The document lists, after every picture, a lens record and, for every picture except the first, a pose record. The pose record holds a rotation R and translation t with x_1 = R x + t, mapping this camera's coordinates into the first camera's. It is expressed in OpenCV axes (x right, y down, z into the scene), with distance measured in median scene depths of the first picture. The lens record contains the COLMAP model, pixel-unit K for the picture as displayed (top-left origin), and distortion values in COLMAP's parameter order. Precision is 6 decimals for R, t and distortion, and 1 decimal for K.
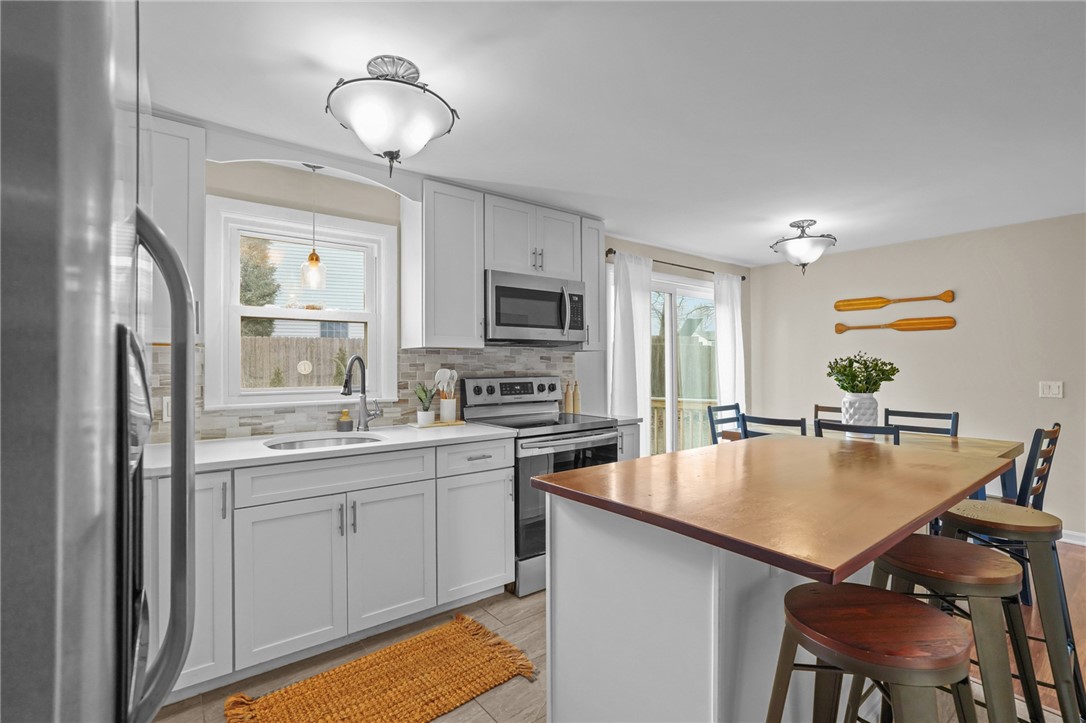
lens RADIAL K [[495.8, 0, 541.8], [0, 495.8, 360.8], [0, 0, 1]] dist [-0.028962, 0.003805]
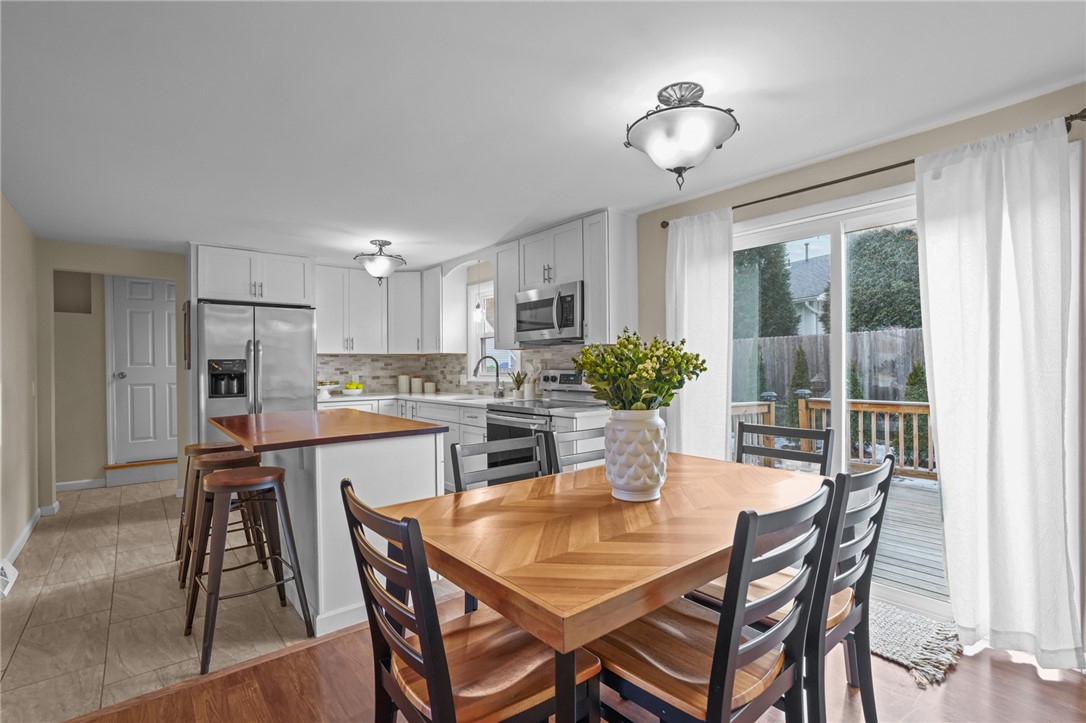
lens RADIAL K [[495.8, 0, 541.6], [0, 495.8, 365.7], [0, 0, 1]] dist [-0.028962, 0.003805]
pose [[0.040686, 0.006644, -0.999150, 1.183395], [0.020419, 0.999764, 0.007480, 0.013185], [0.998963, -0.020706, 0.040541, 0.903373]]
